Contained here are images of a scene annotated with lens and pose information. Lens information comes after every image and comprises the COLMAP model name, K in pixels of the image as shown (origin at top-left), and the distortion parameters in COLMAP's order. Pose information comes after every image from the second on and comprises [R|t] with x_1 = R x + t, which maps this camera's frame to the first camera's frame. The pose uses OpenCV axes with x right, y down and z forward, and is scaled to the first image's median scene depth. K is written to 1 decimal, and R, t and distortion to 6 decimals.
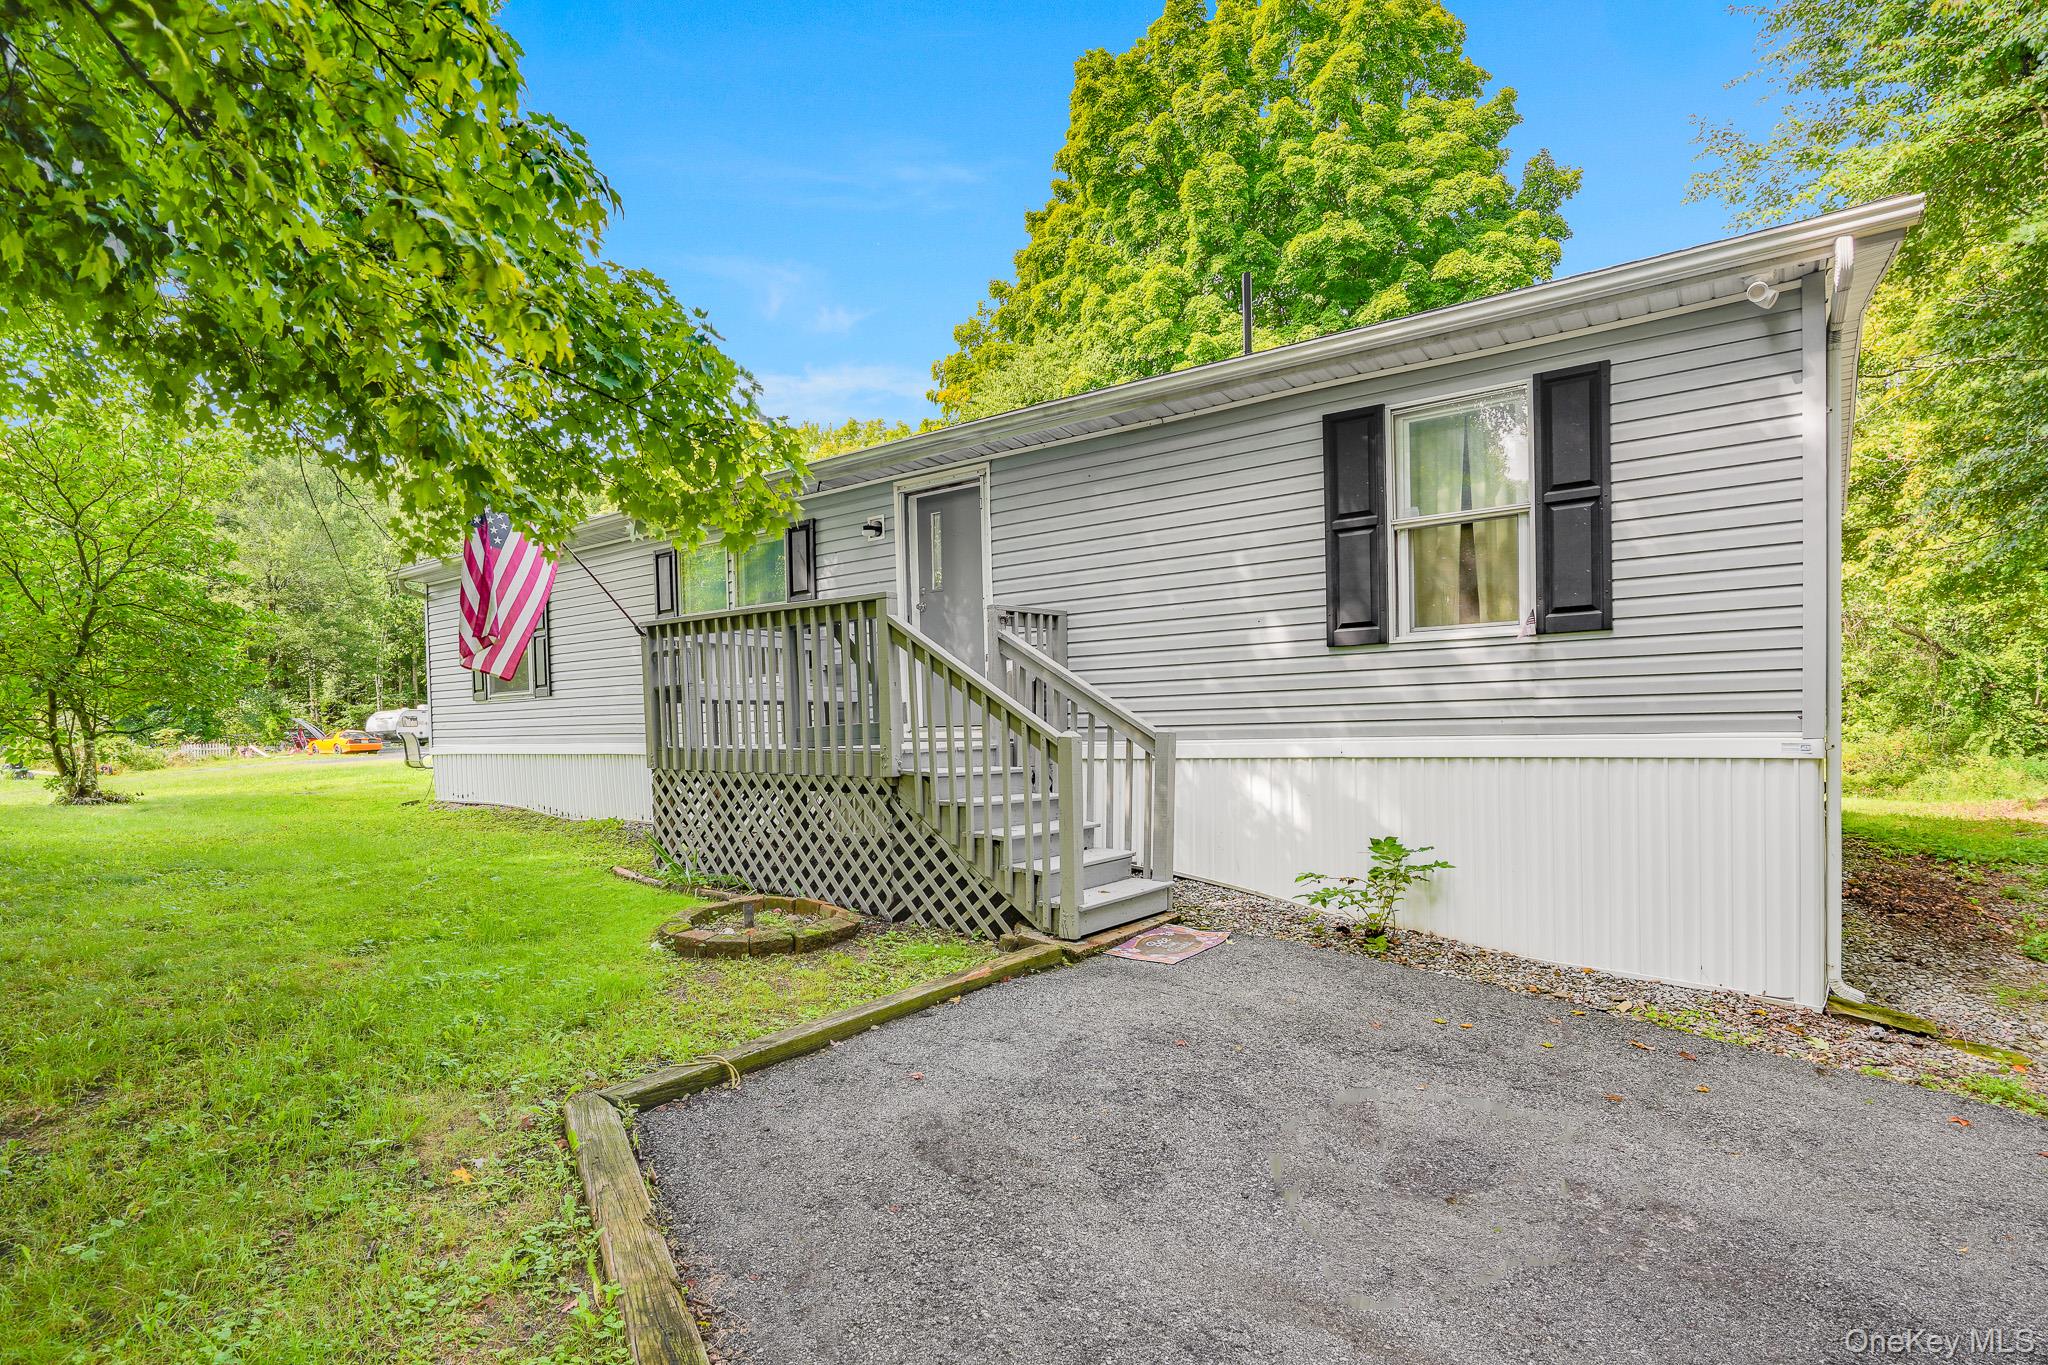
lens RADIAL K [[1040.1, 0, 1024.8], [0, 1040.1, 745.6], [0, 0, 1]] dist [-0.043781, 0.000014]
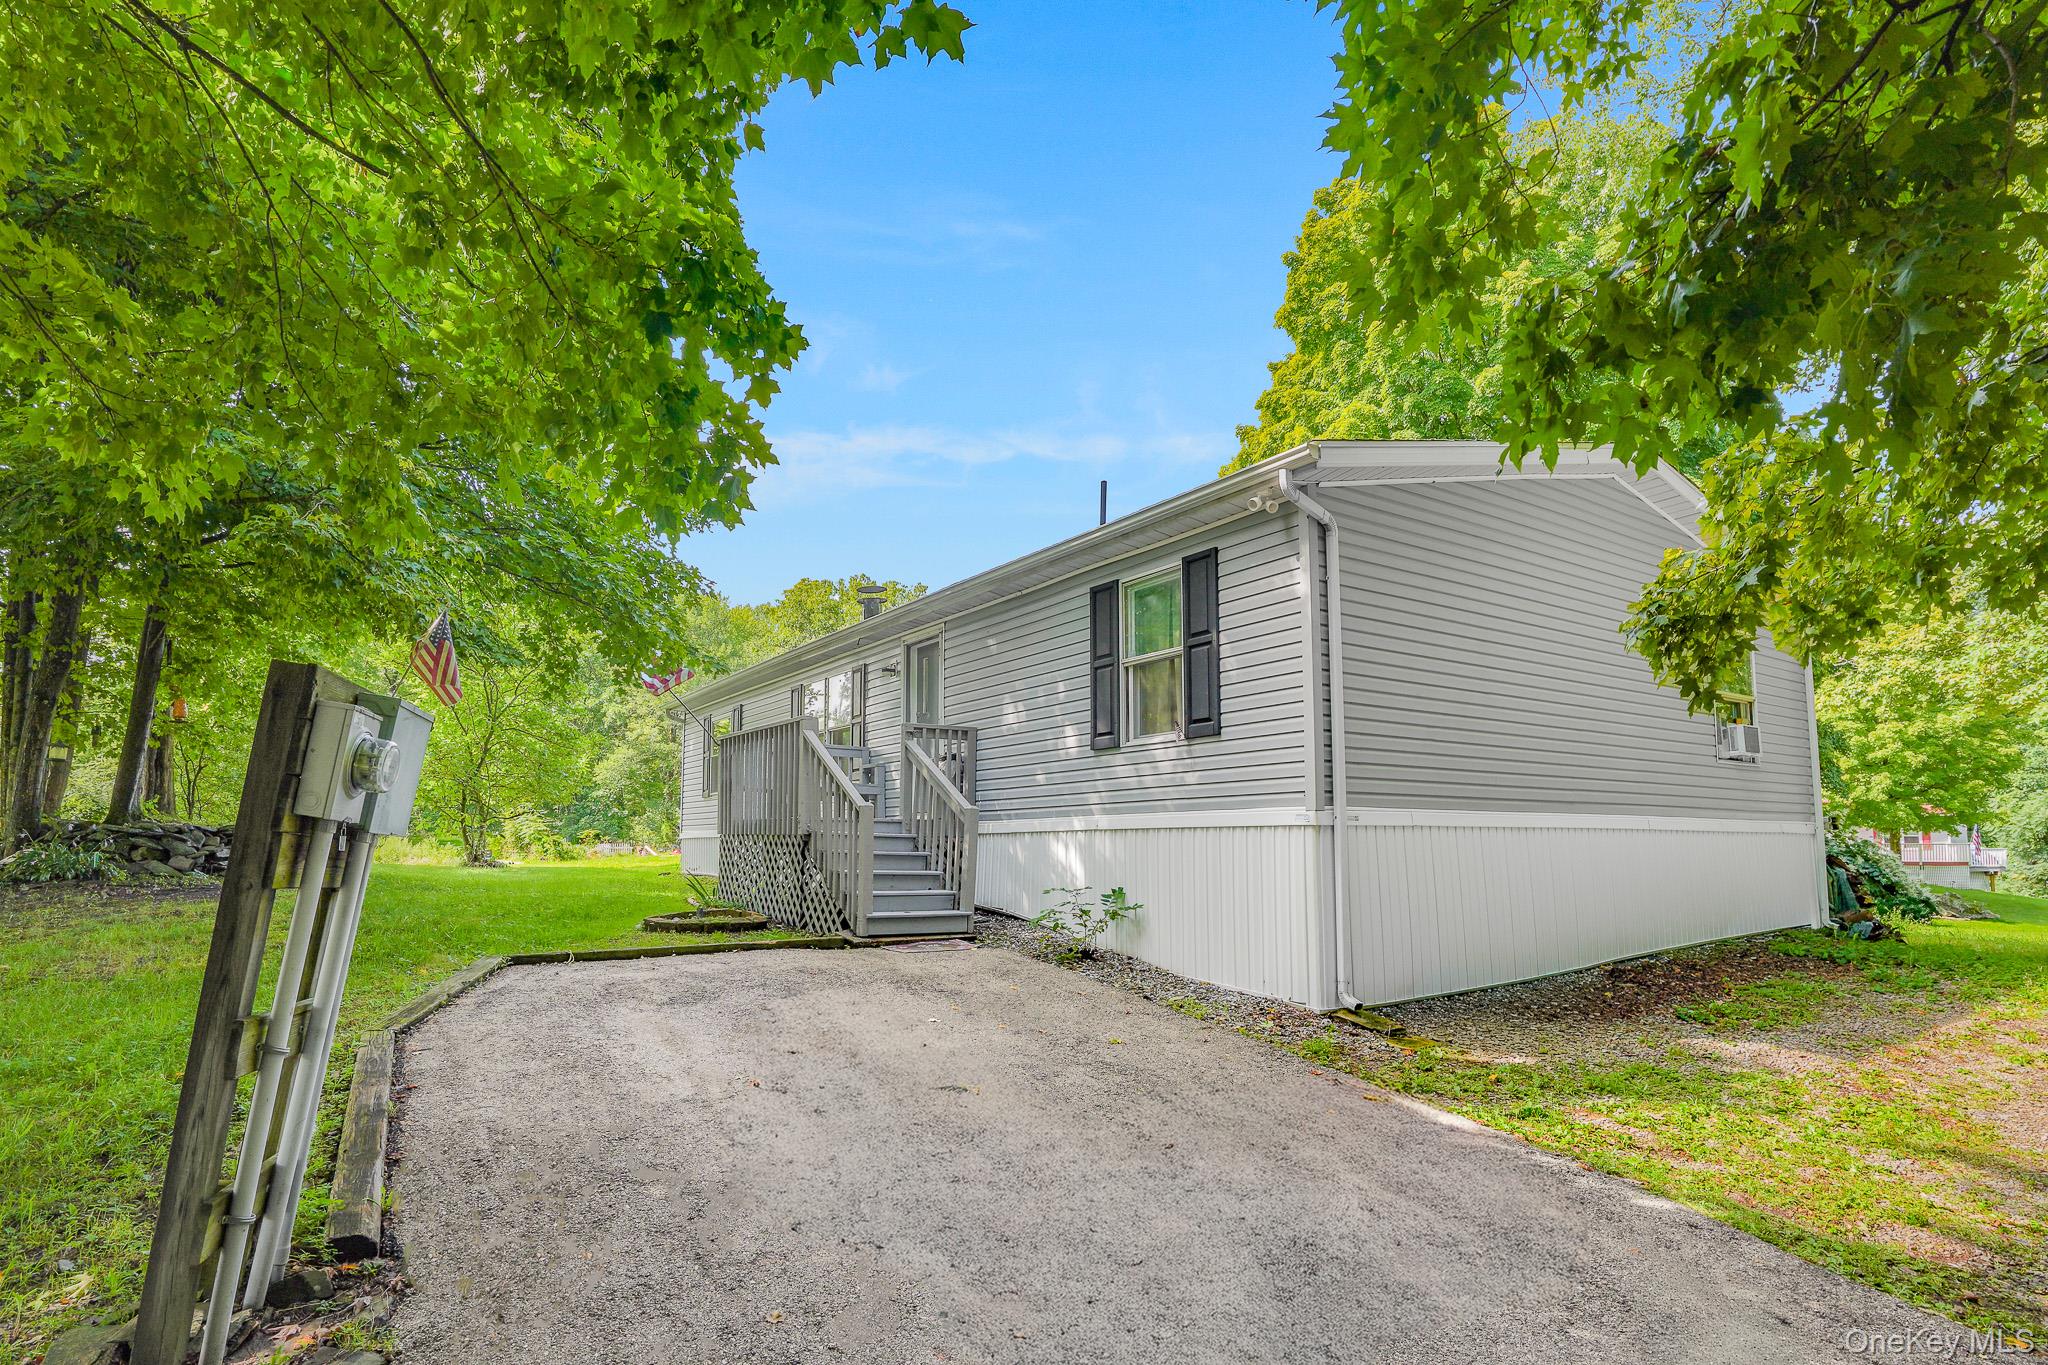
lens RADIAL K [[1040.1, 0, 1024.8], [0, 1040.1, 745.6], [0, 0, 1]] dist [-0.043781, 0.000014]
pose [[0.950351, -0.001733, -0.311174, 0.663051], [-0.034679, 0.993165, -0.111446, 0.059378], [0.309240, 0.116704, 0.943796, -0.362428]]
